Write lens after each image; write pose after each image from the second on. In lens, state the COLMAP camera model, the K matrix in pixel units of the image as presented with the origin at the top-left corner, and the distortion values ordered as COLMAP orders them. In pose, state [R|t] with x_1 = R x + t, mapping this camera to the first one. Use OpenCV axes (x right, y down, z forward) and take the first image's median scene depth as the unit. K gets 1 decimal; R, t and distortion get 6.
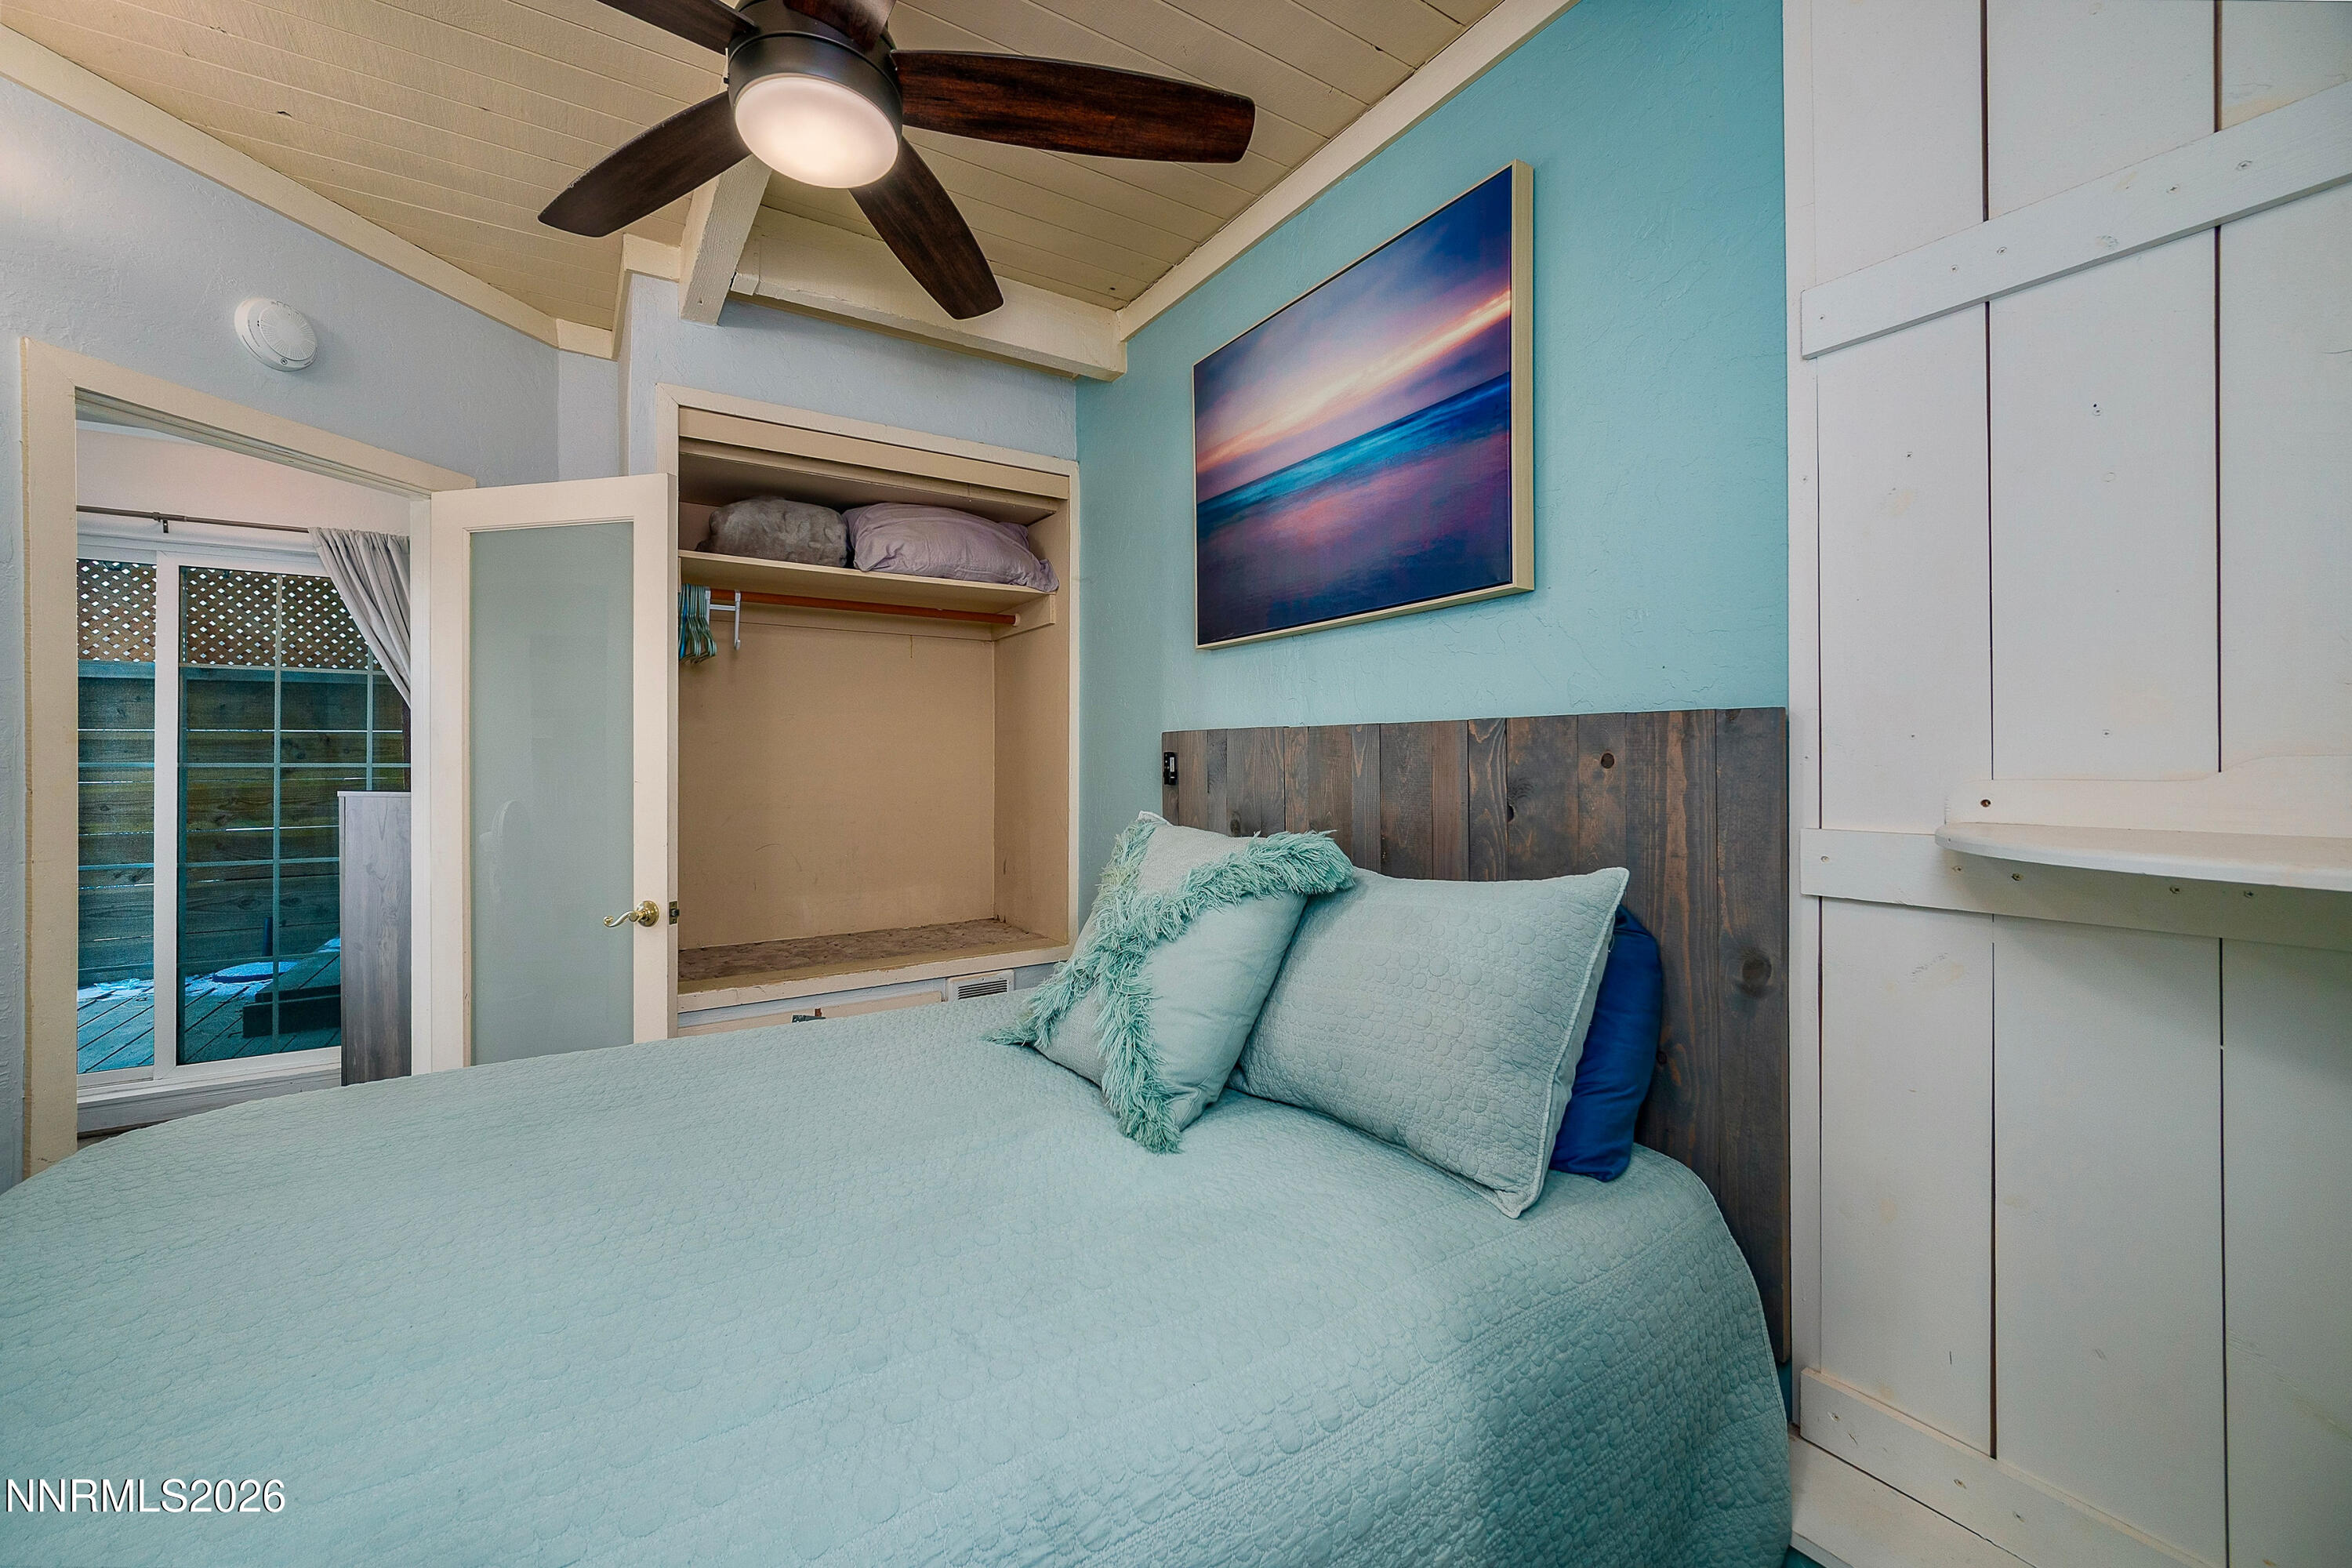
lens RADIAL K [[939.0, 0, 1186.1], [0, 939.0, 767.5], [0, 0, 1]] dist [-0.005397, 0.002115]
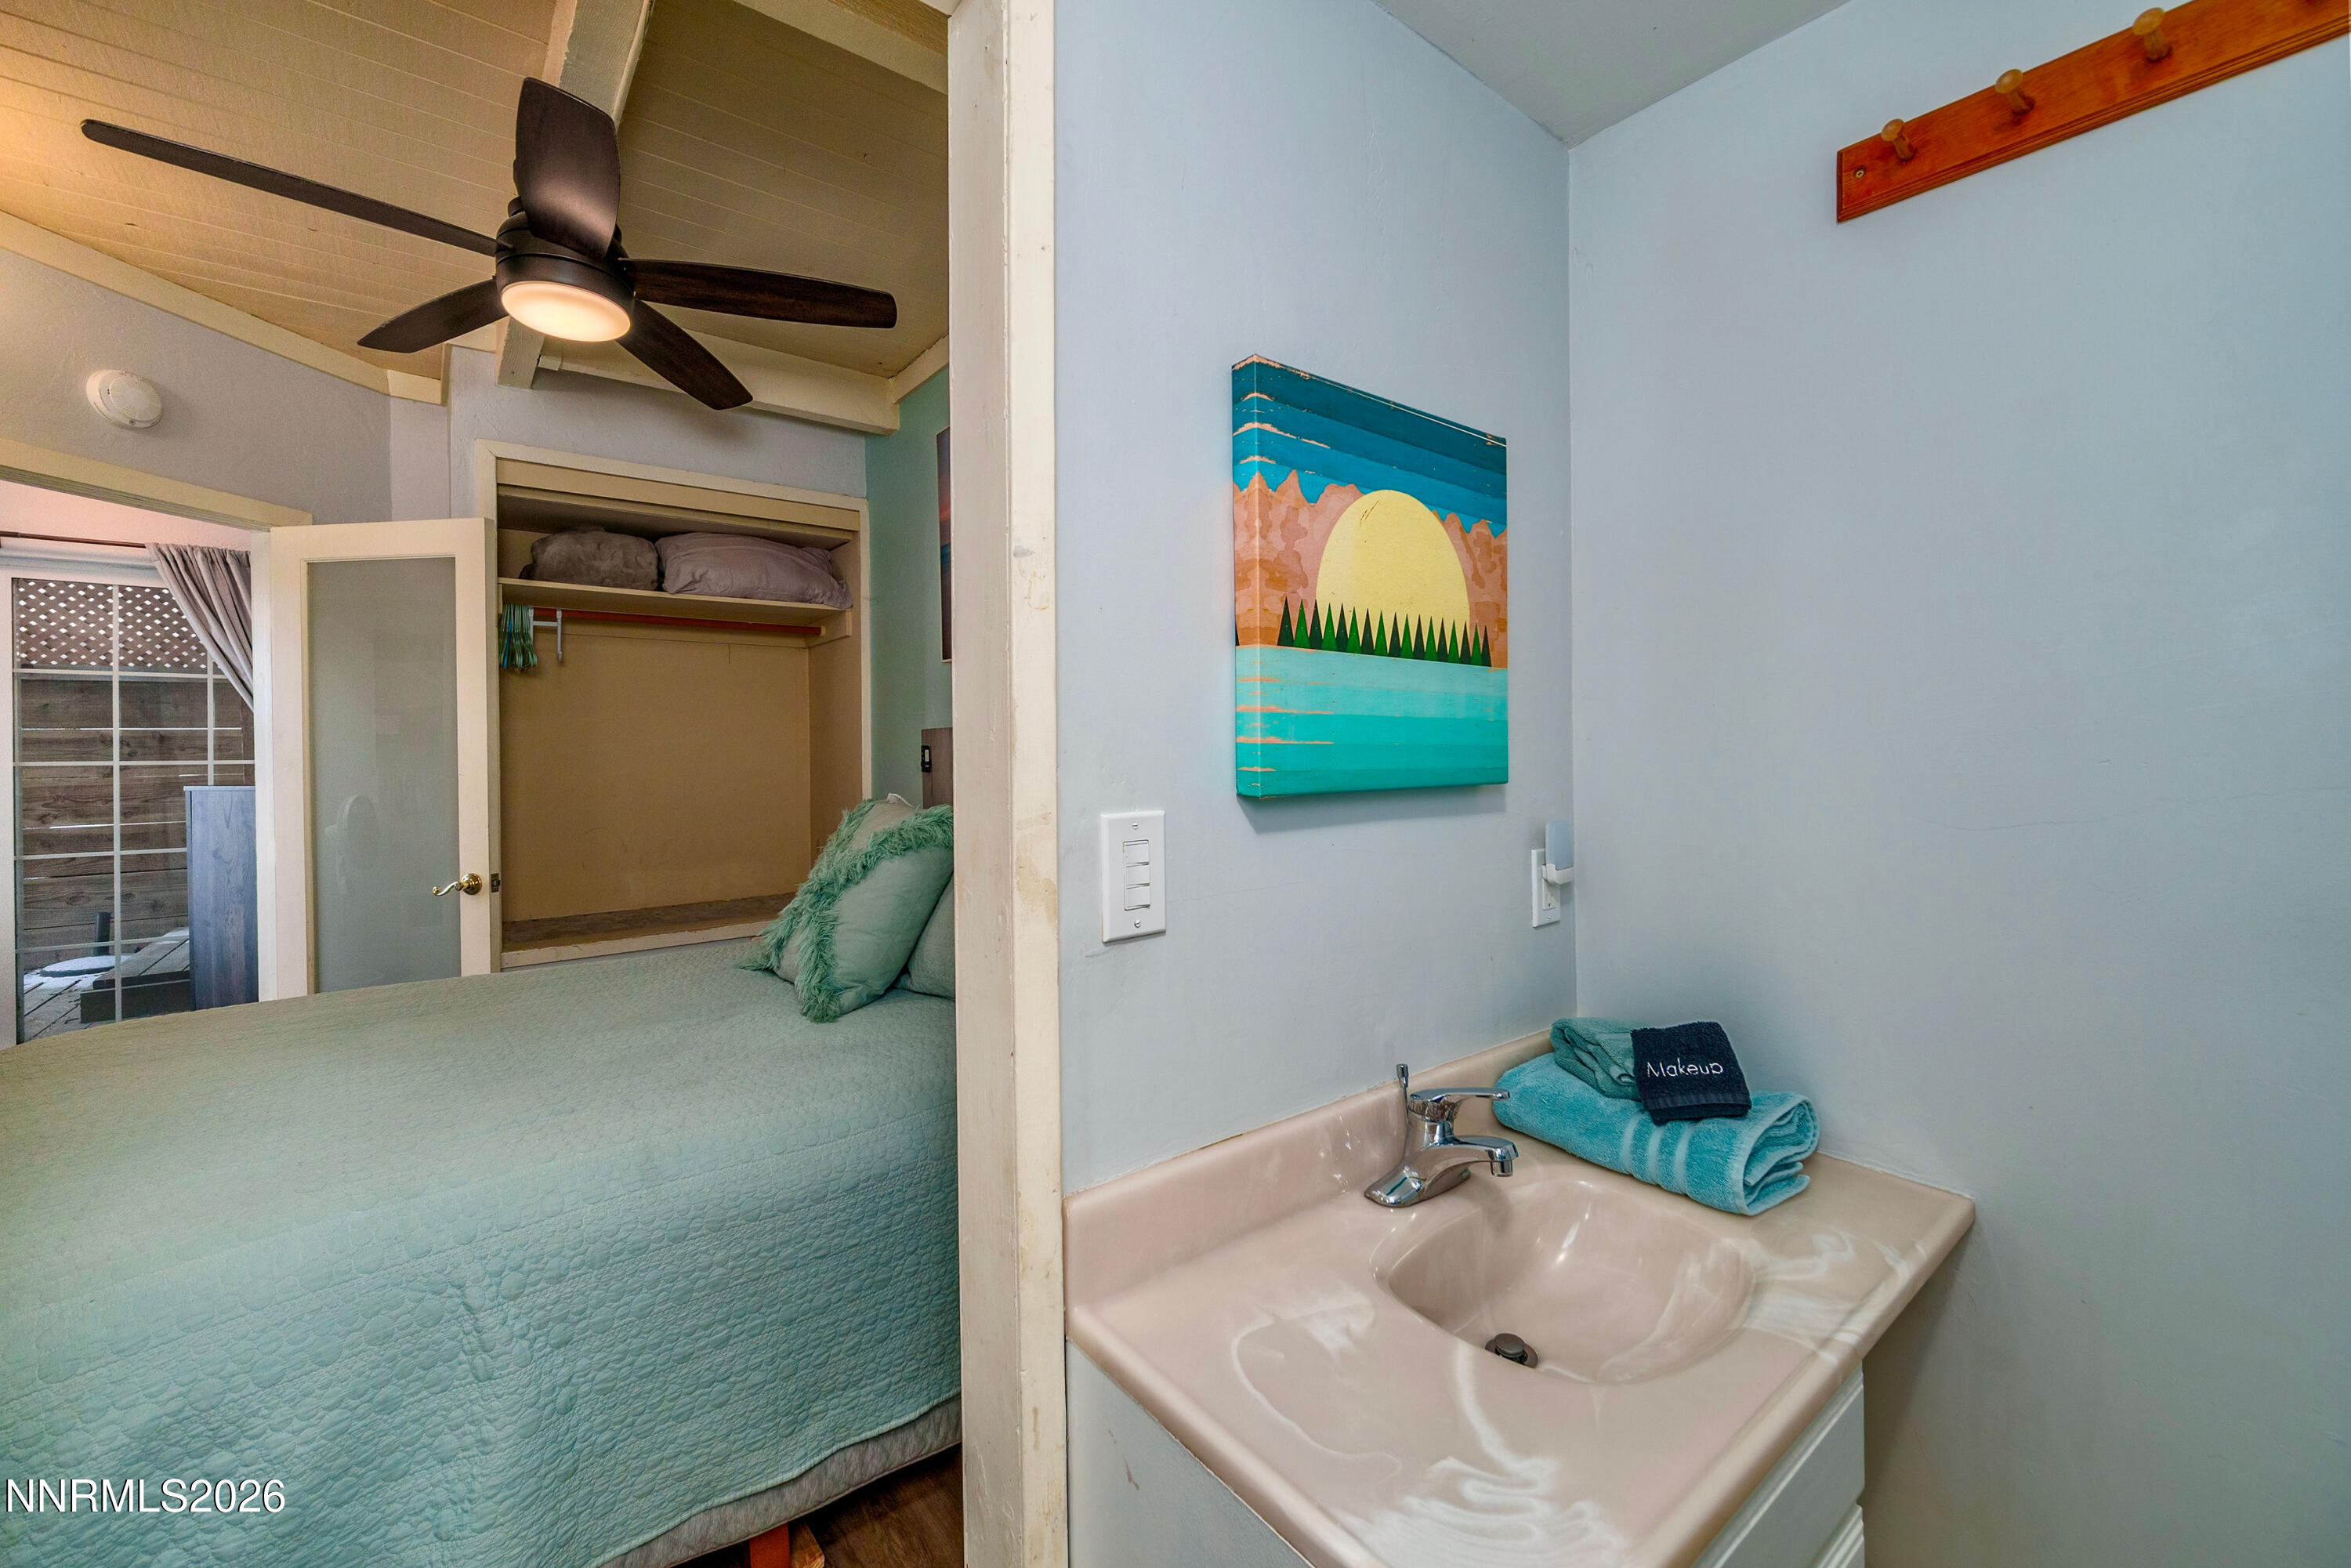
lens RADIAL K [[938.5, 0, 1189.3], [0, 938.5, 760.8], [0, 0, 1]] dist [-0.005397, 0.002115]
pose [[0.995214, -0.009682, 0.097237, 0.194692], [0.009091, 0.999937, 0.006523, -0.001227], [-0.097294, -0.005608, 0.995240, -0.244615]]
